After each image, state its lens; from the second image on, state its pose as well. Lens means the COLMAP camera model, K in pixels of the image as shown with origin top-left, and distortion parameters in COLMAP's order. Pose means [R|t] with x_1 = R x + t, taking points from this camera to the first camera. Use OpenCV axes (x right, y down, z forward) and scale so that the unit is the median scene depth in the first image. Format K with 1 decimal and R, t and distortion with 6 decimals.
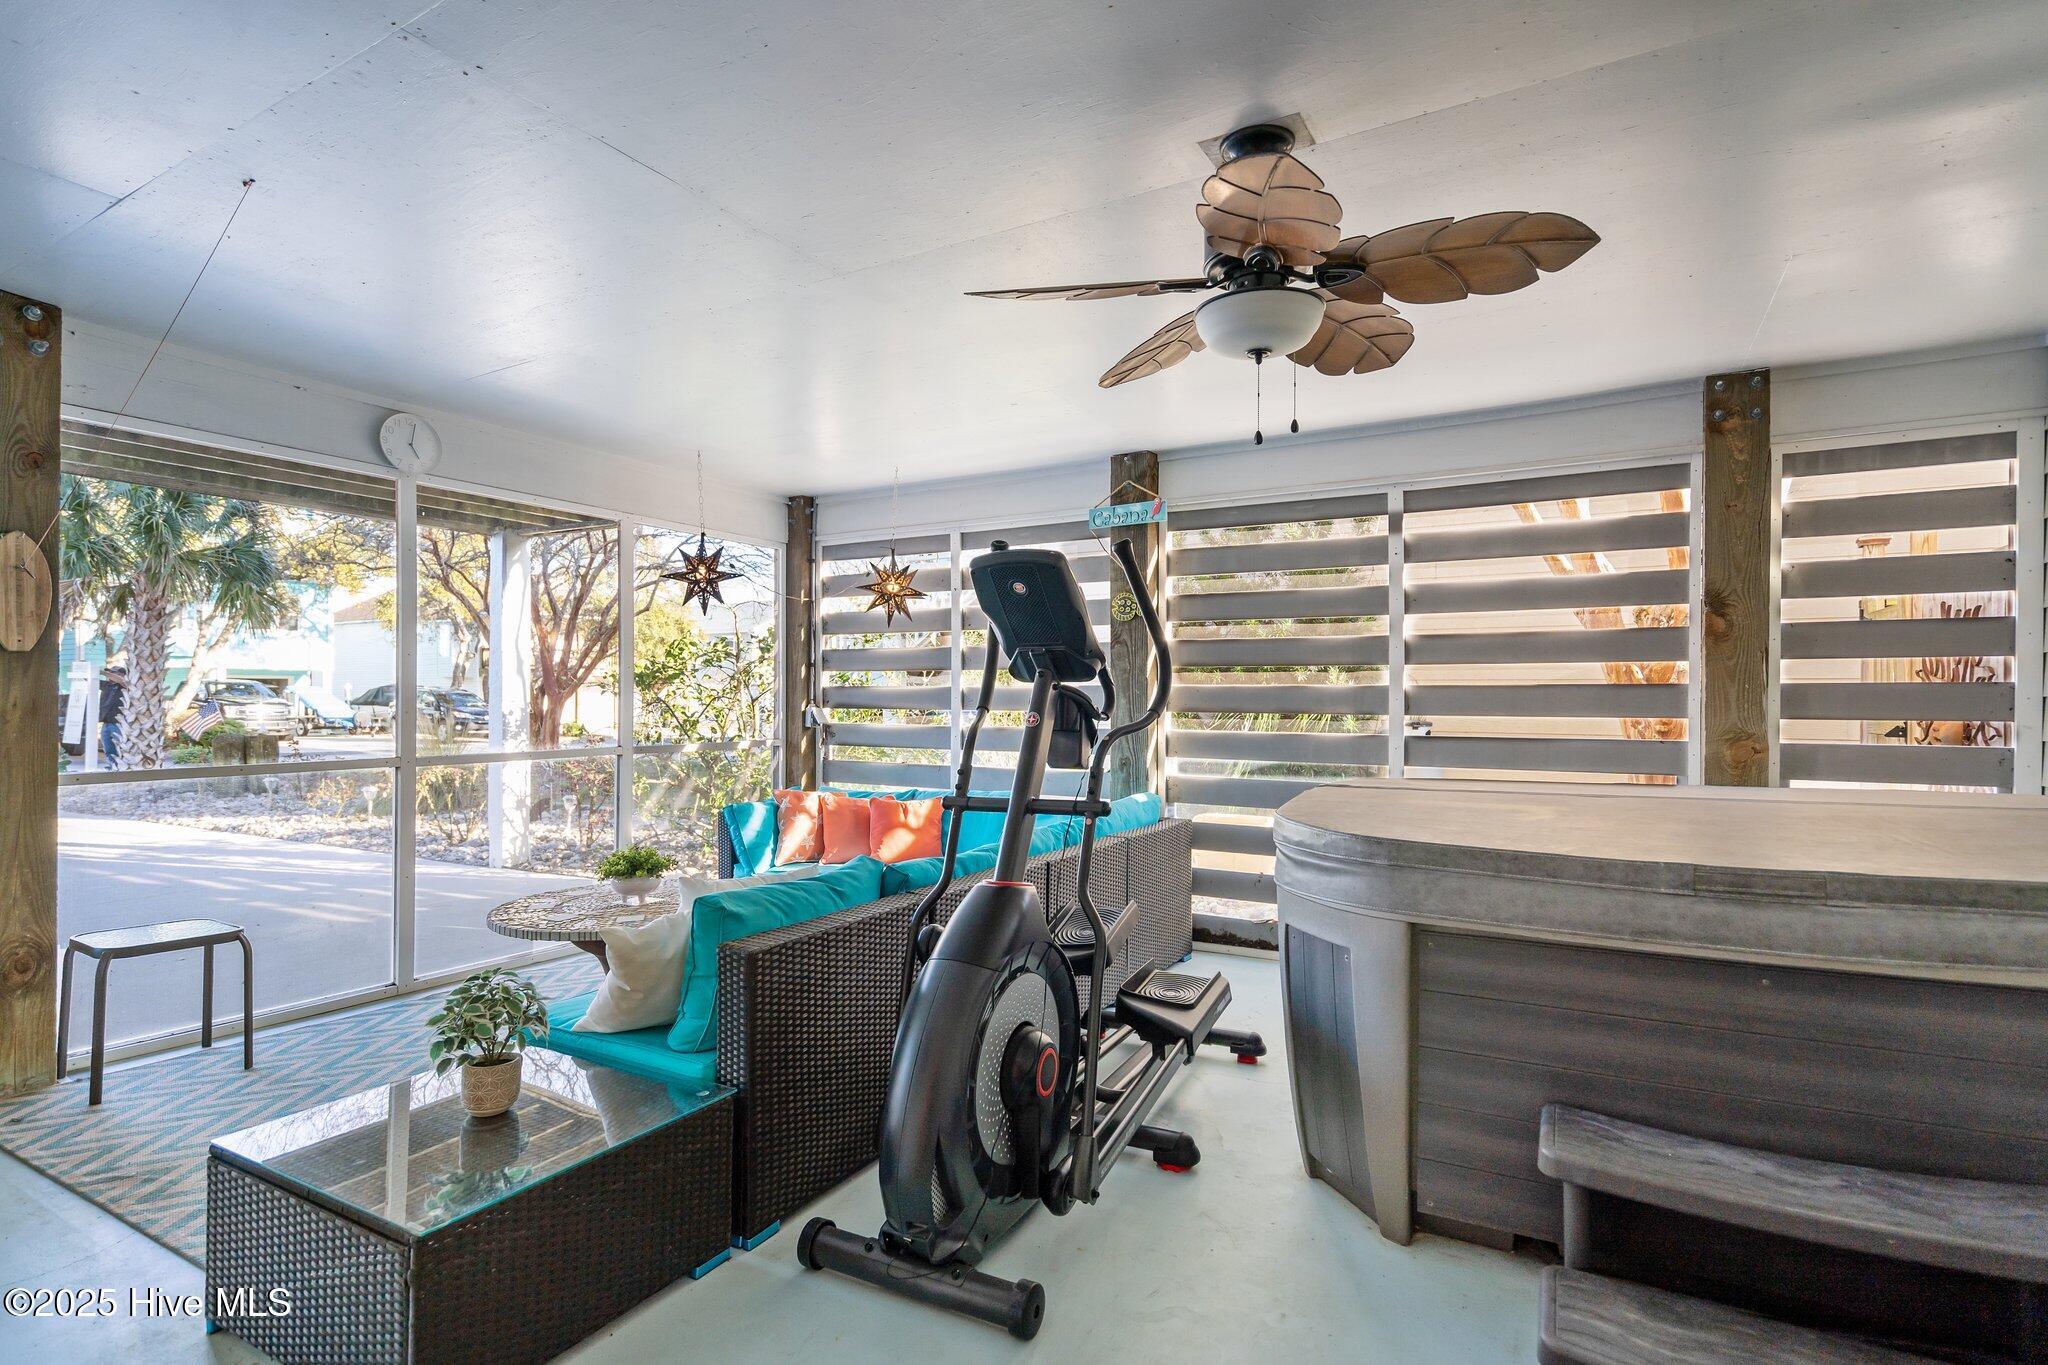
lens RADIAL K [[978.2, 0, 1024.0], [0, 978.2, 682.5], [0, 0, 1]] dist [-0.000281, 0.000014]
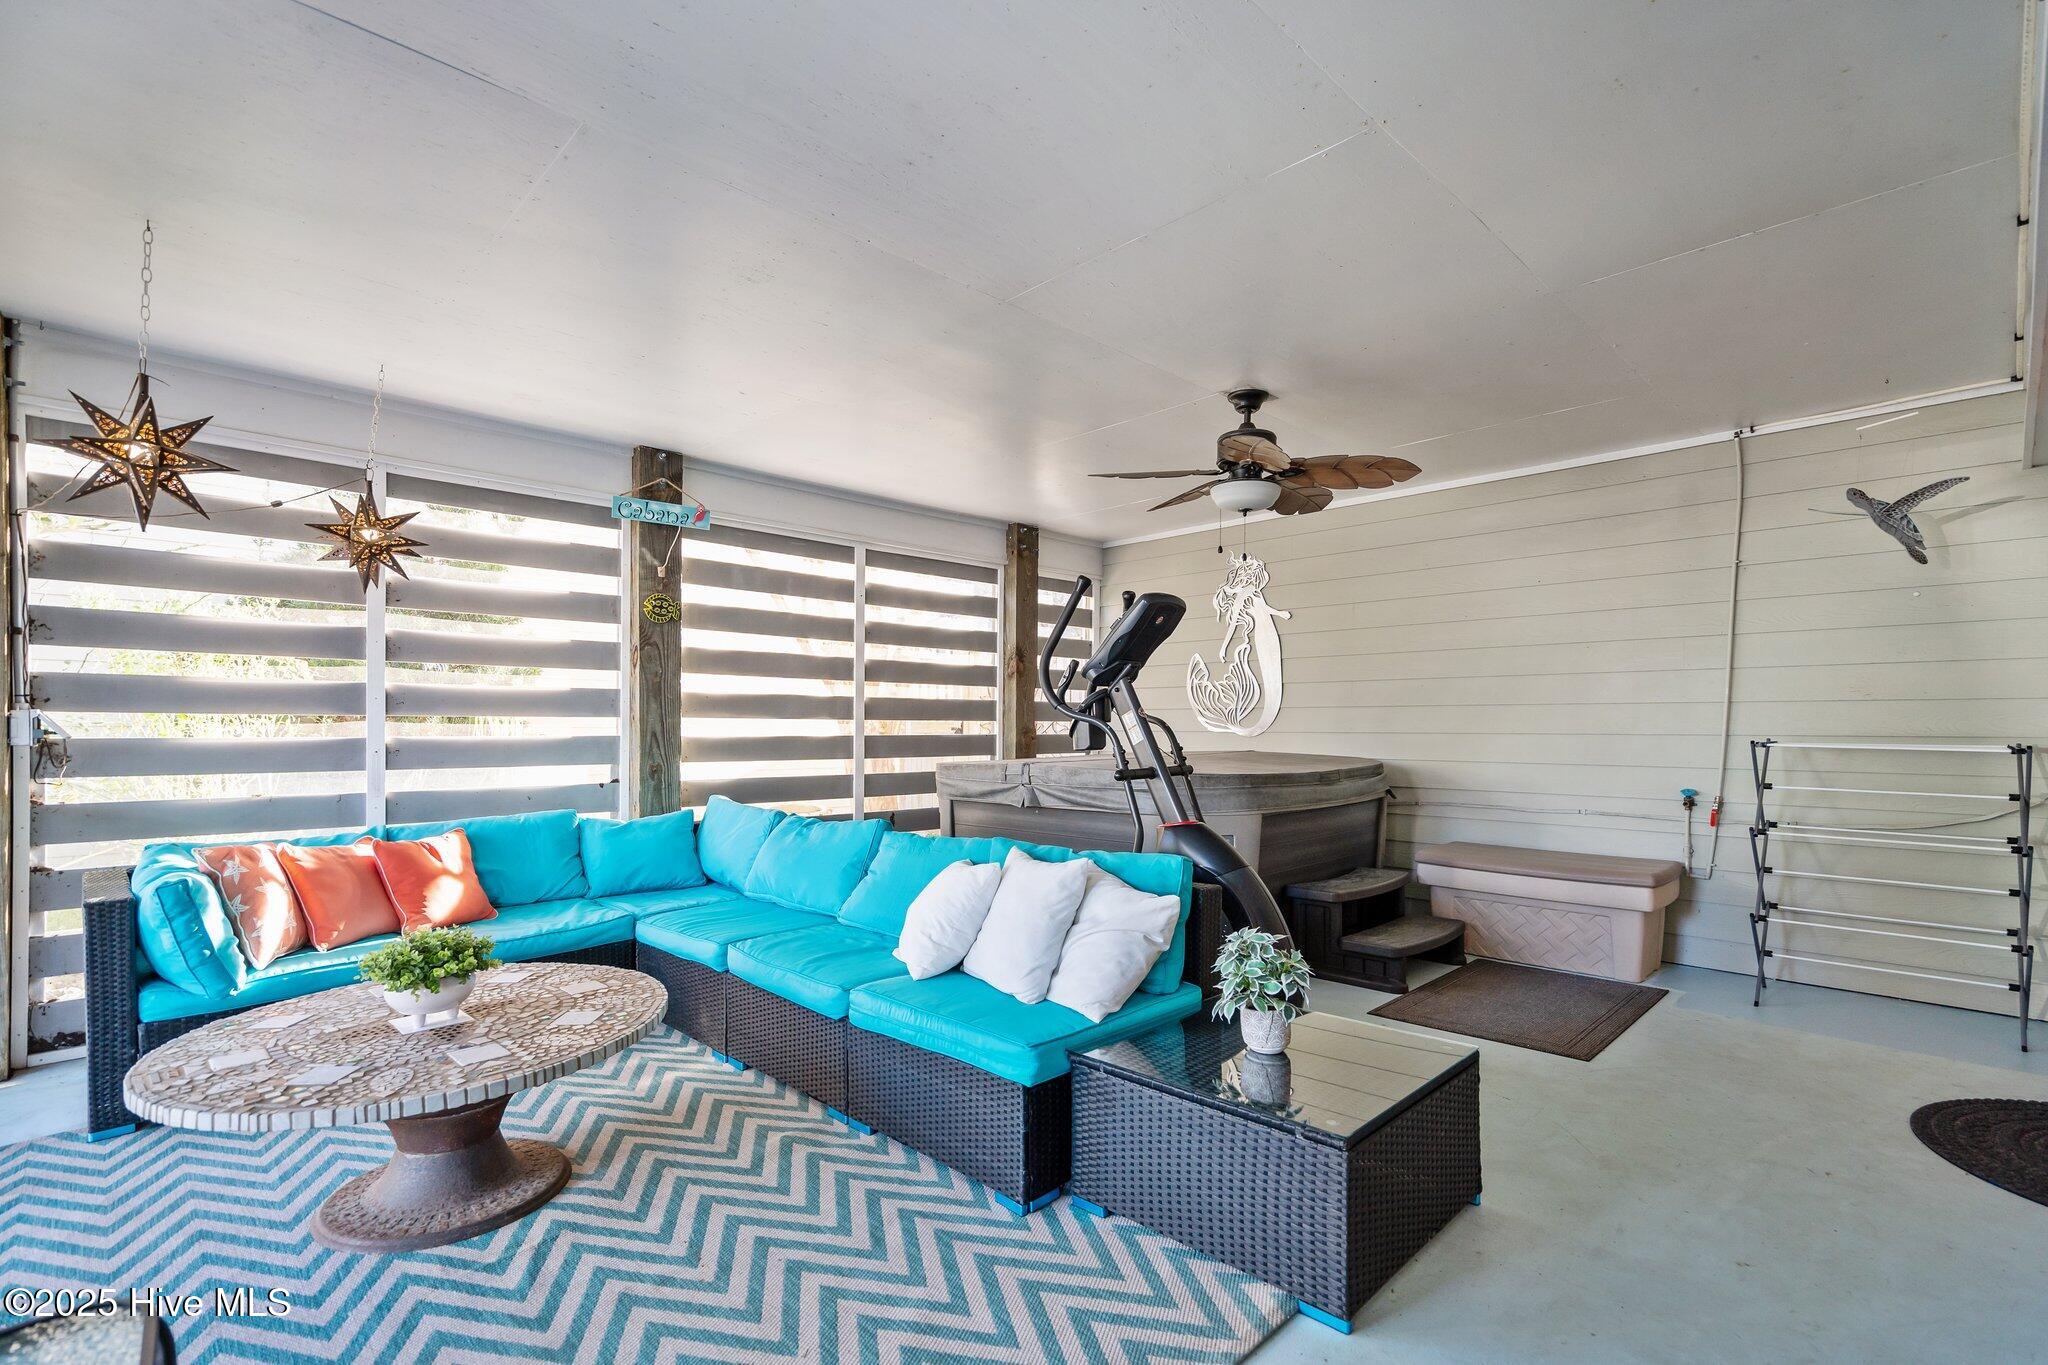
lens RADIAL K [[955.1, 0, 1026.3], [0, 955.1, 713.5], [0, 0, 1]] dist [0.188291, 0.000080]
pose [[0.304003, 0.004782, 0.952659, -0.831898], [-0.021296, 0.999772, 0.001777, 0.019563], [-0.952433, -0.020828, 0.304035, 0.415408]]
